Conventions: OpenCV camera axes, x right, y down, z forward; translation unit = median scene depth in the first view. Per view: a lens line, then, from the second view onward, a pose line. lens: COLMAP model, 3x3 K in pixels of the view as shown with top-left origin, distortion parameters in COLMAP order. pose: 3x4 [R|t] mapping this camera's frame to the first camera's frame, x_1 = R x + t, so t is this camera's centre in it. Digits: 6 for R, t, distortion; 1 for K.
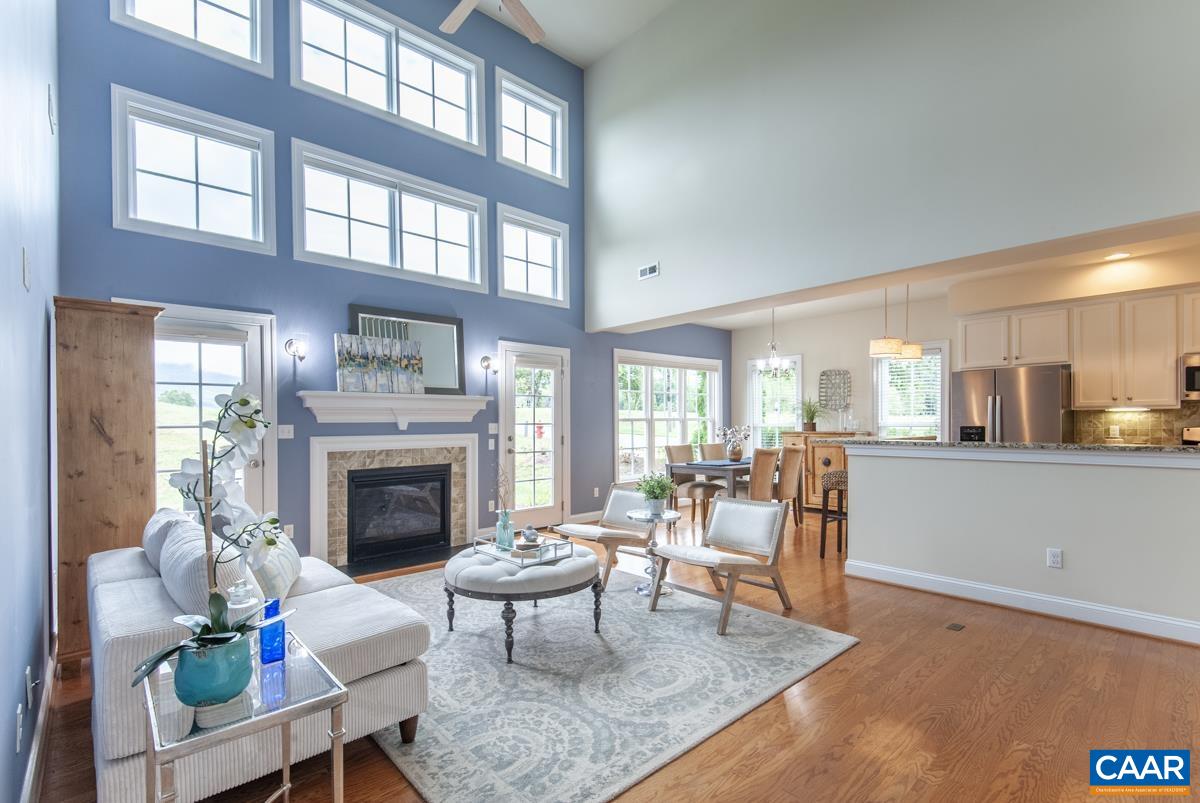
lens RADIAL K [[552.8, 0, 602.7], [0, 552.8, 413.4], [0, 0, 1]] dist [0.044616, -0.000082]
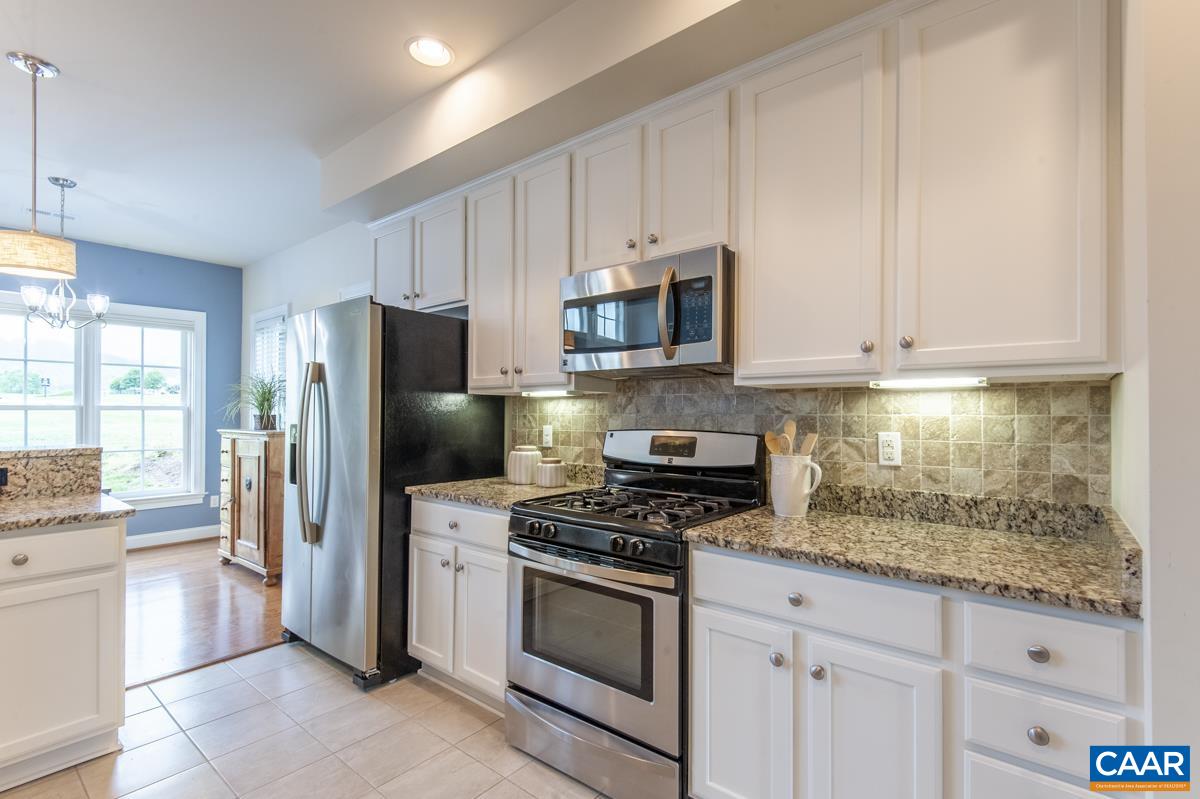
lens RADIAL K [[556.4, 0, 596.7], [0, 556.4, 407.4], [0, 0, 1]] dist [0.021596, -0.000081]
pose [[0.991170, 0.009224, 0.132277, 0.928151], [-0.010322, 0.999918, 0.007619, 0.001187], [-0.132196, -0.008917, 0.991183, 0.520287]]
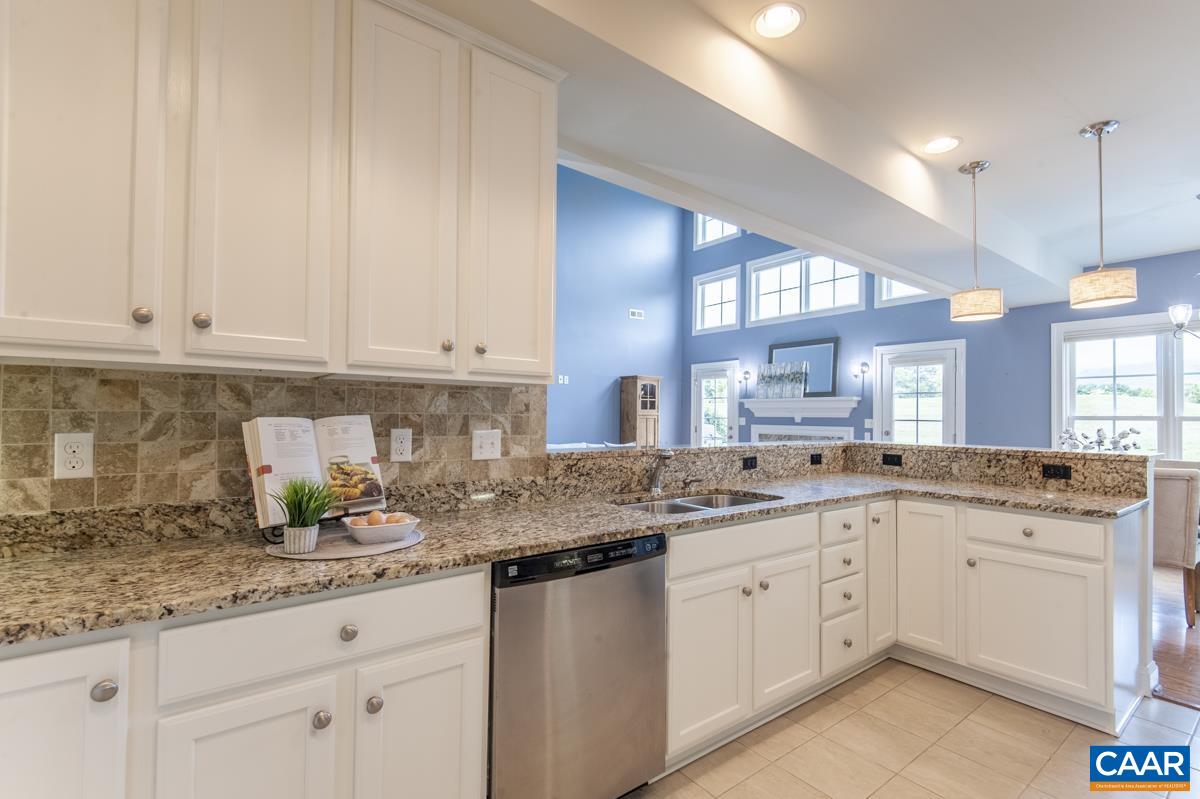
lens RADIAL K [[543.9, 0, 616.7], [0, 543.9, 407.5], [0, 0, 1]] dist [-0.012007, -0.000592]
pose [[-0.080962, -0.010110, -0.996666, 1.091152], [0.004884, 0.999933, -0.010540, 0.003311], [0.996705, -0.005721, -0.080907, 0.622363]]
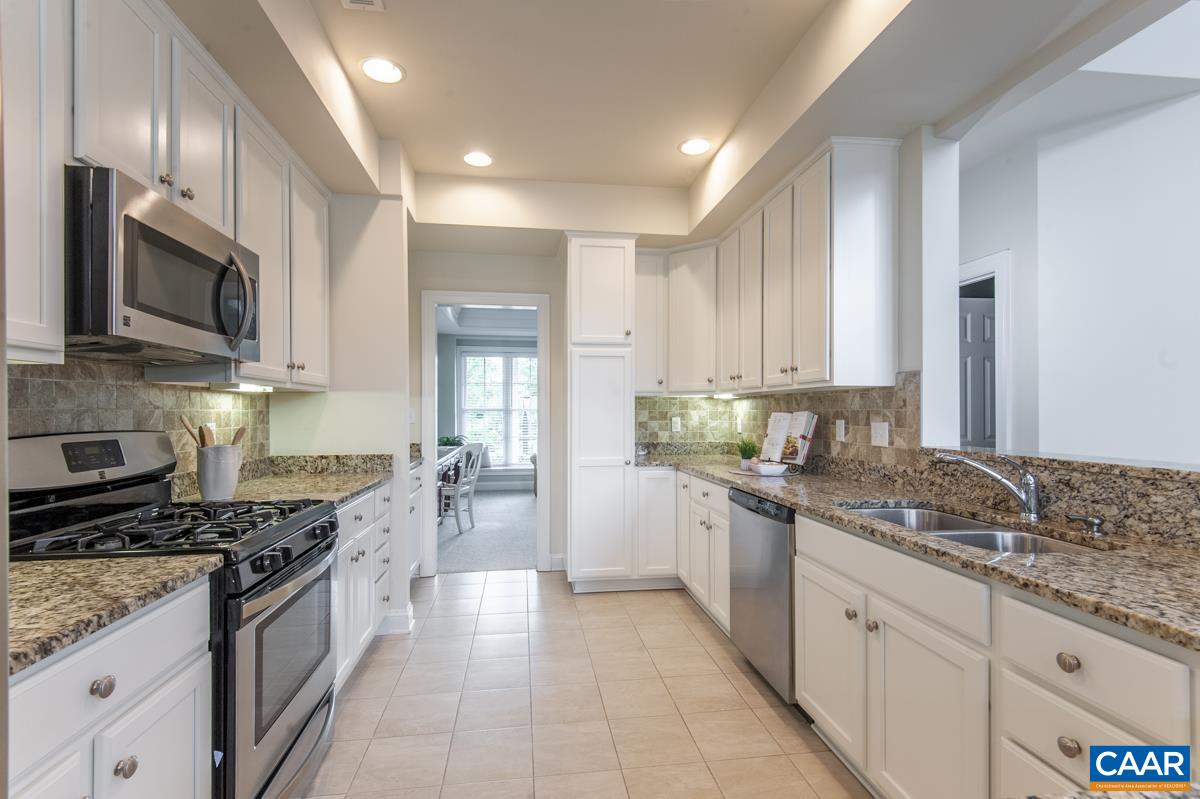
lens RADIAL K [[552.8, 0, 602.7], [0, 552.8, 411.4], [0, 0, 1]] dist [0.044616, -0.000082]
pose [[-0.826087, 0.006218, 0.563509, 0.638872], [-0.004000, 0.999849, -0.016896, 0.014263], [-0.563529, -0.016211, -0.825937, 1.039404]]
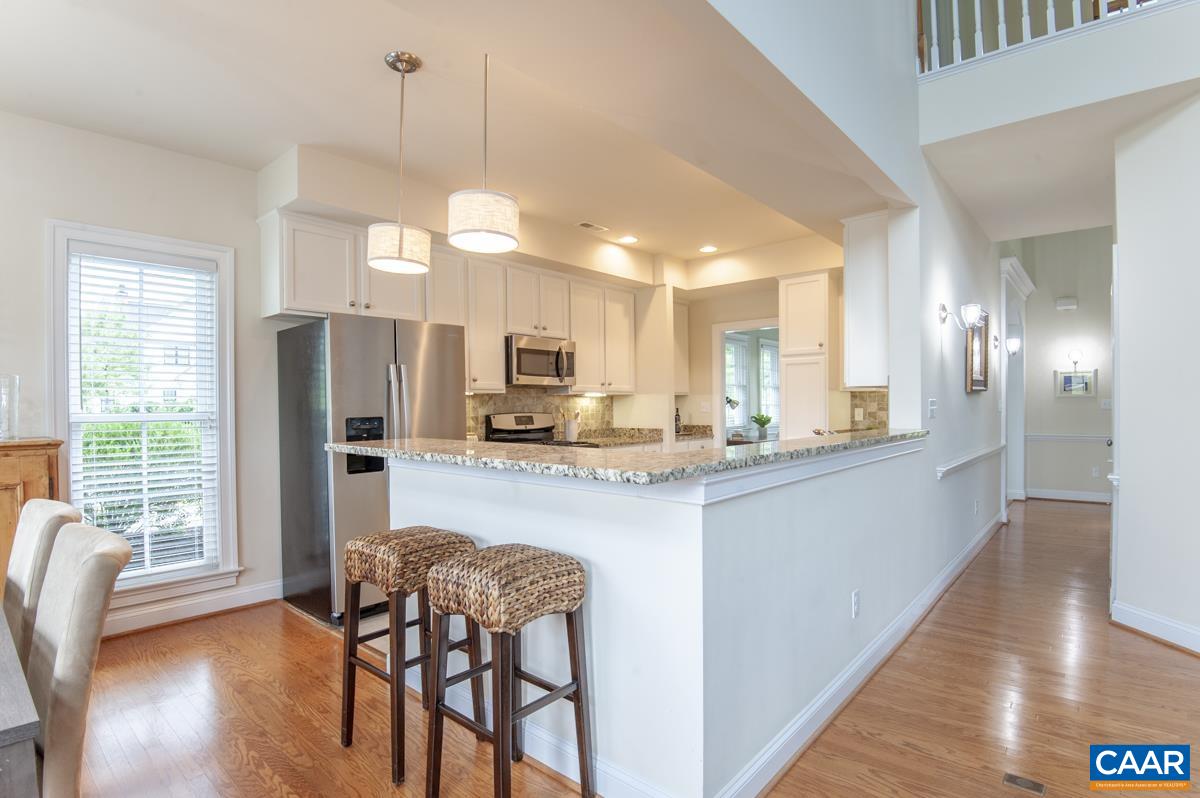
lens RADIAL K [[592.8, 0, 596.3], [0, 592.8, 409.4], [0, 0, 1]] dist [-0.028418, -0.000236]
pose [[-0.107532, -0.002135, 0.994199, 0.065996], [-0.007751, 0.999969, 0.001309, 0.013496], [-0.994171, -0.007565, -0.107545, 0.925147]]
